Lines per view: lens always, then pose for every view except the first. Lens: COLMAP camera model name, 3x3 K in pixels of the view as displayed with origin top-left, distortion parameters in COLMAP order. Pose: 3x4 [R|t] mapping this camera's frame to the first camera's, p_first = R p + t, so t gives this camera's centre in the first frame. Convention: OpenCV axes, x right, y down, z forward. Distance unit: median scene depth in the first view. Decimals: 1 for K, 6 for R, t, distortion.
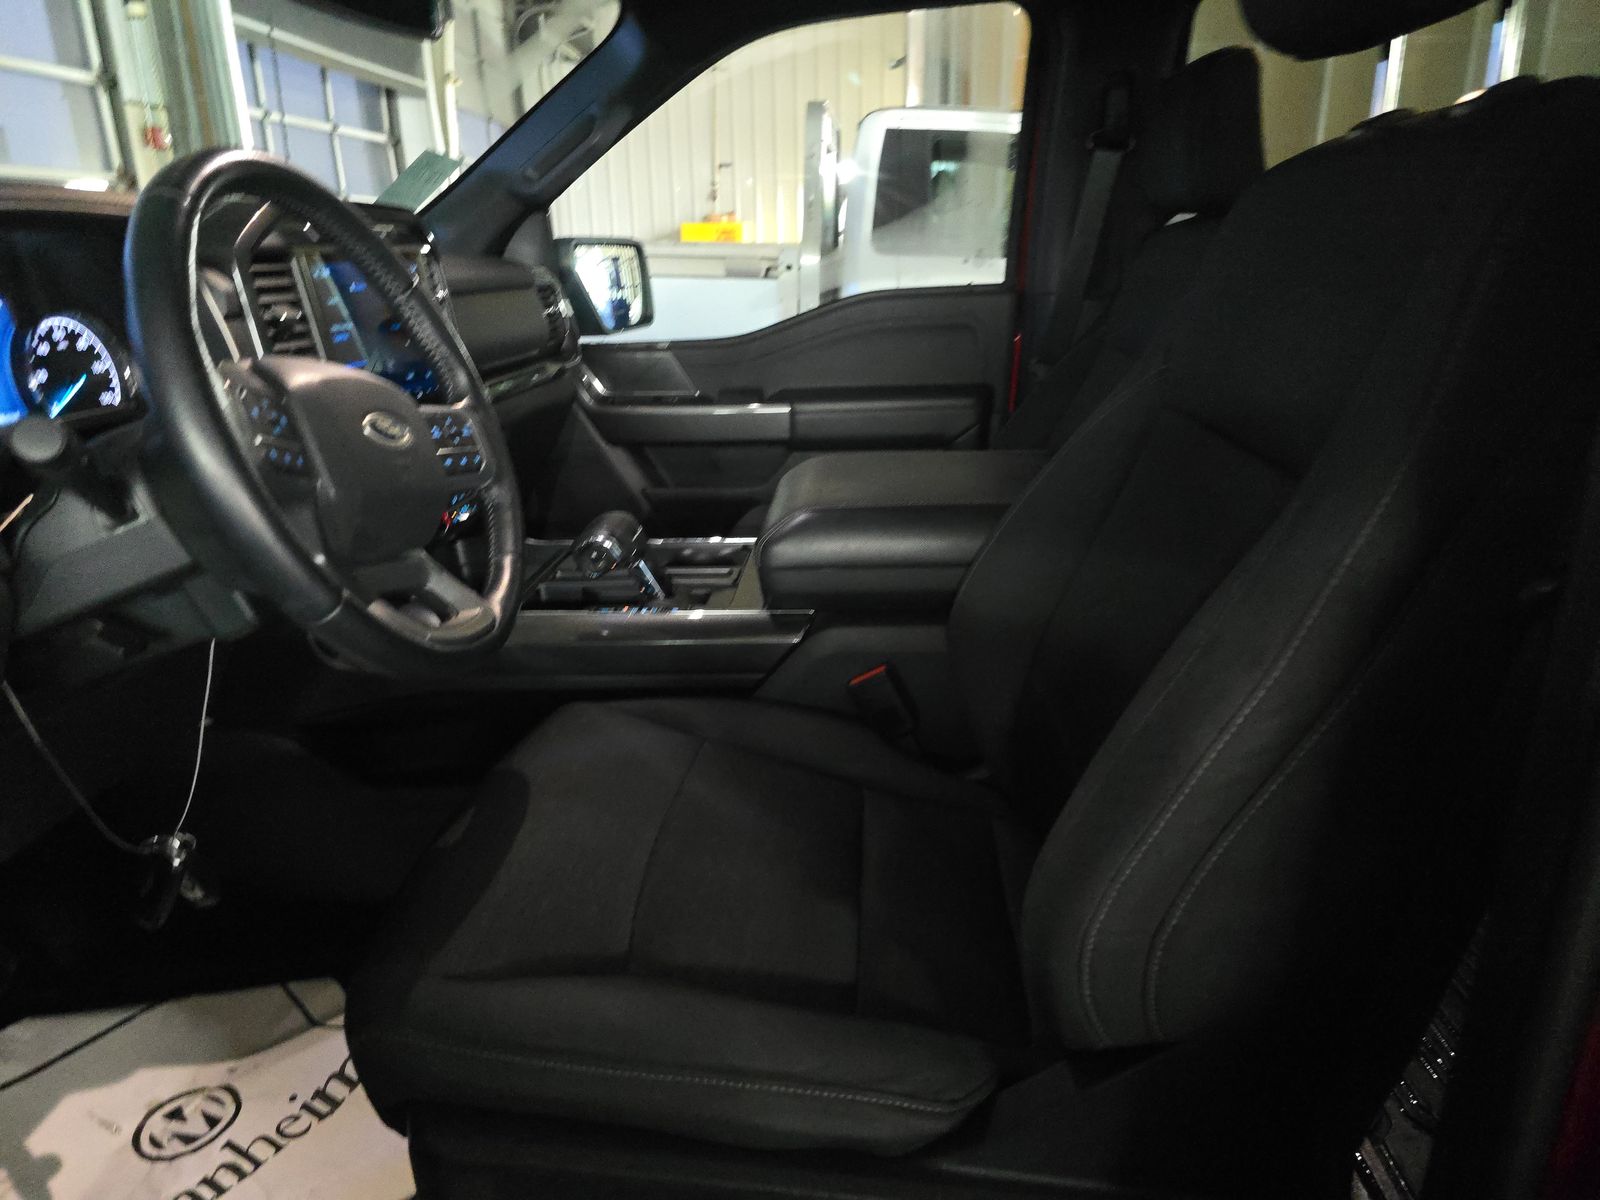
lens RADIAL K [[1080.8, 0, 804.1], [0, 1080.8, 606.6], [0, 0, 1]] dist [0.053636, -0.059635]
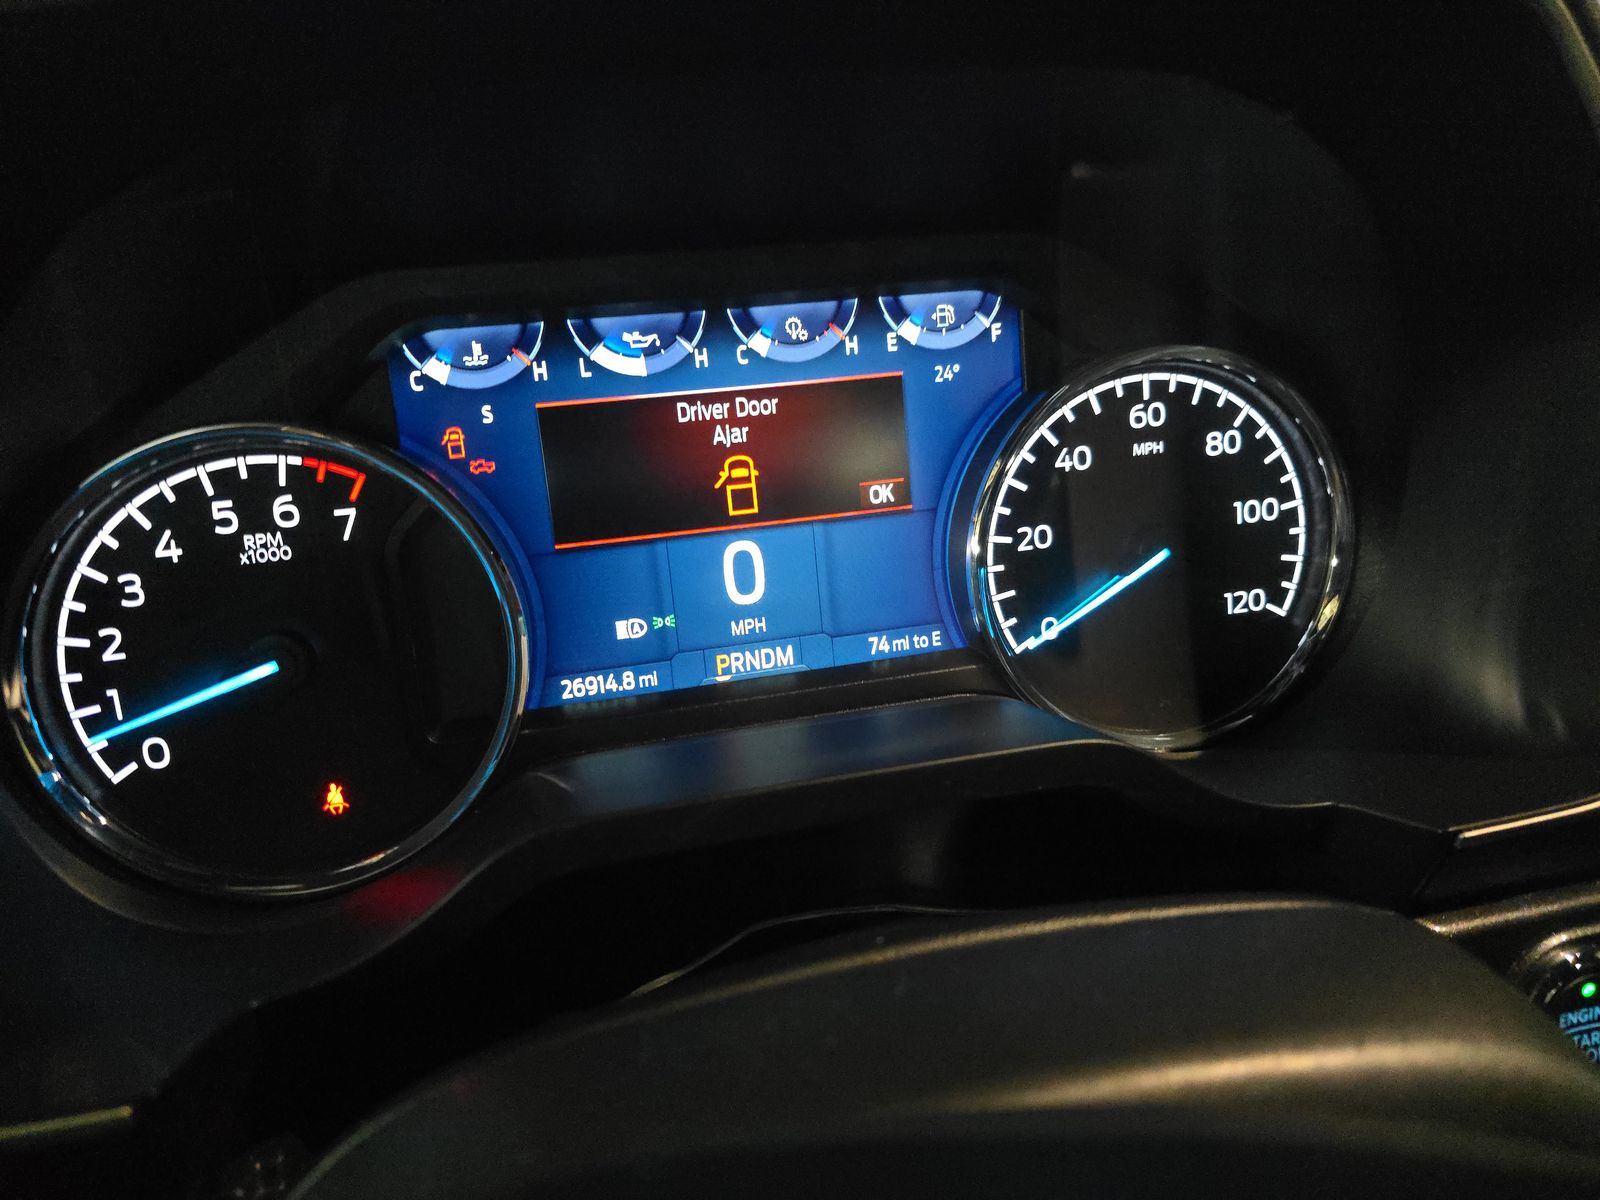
lens RADIAL K [[1080.8, 0, 804.1], [0, 1080.8, 606.6], [0, 0, 1]] dist [0.053636, -0.059635]
pose [[0.293750, 0.297335, -0.908462, -0.180366], [-0.248706, 0.941432, 0.227707, -0.112818], [0.922960, 0.159051, 0.350495, 0.367571]]
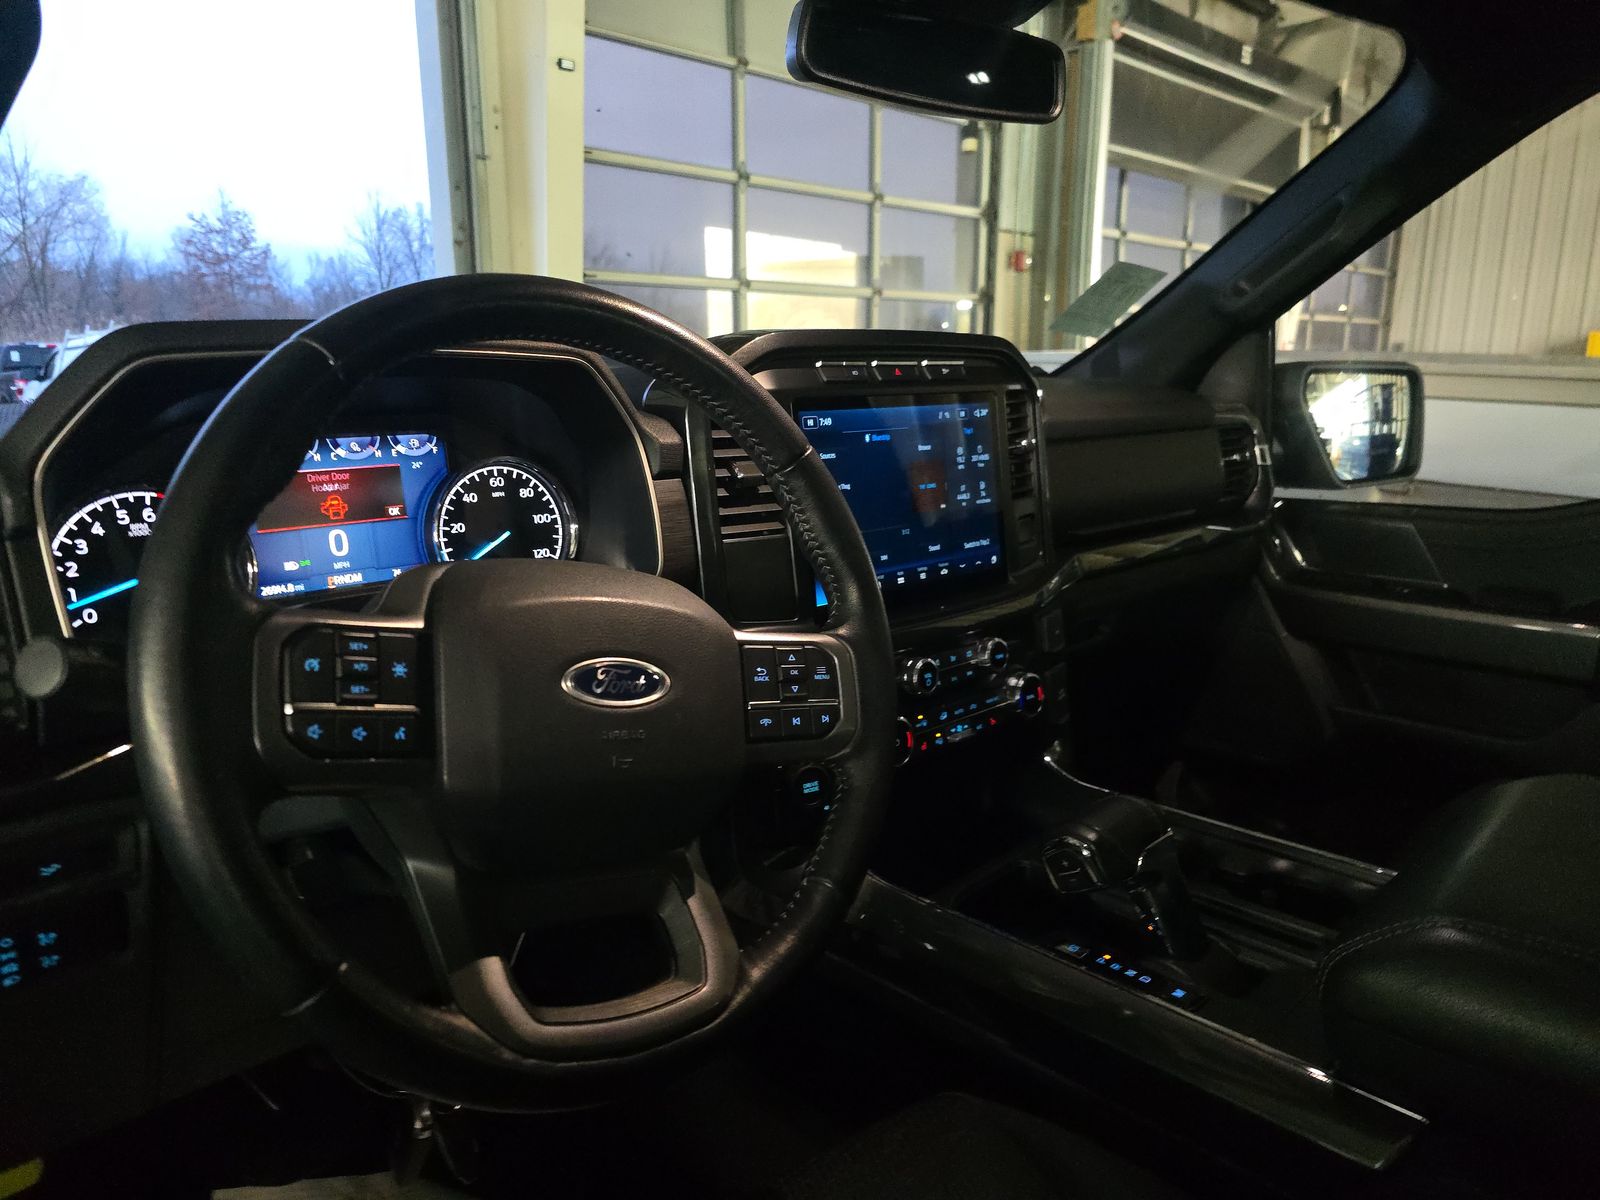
lens RADIAL K [[1080.8, 0, 804.1], [0, 1080.8, 606.6], [0, 0, 1]] dist [0.053636, -0.059635]
pose [[0.745287, 0.163398, -0.646412, 0.048126], [-0.220973, 0.975245, -0.008253, -0.091421], [0.629062, 0.148991, 0.762944, 0.227546]]
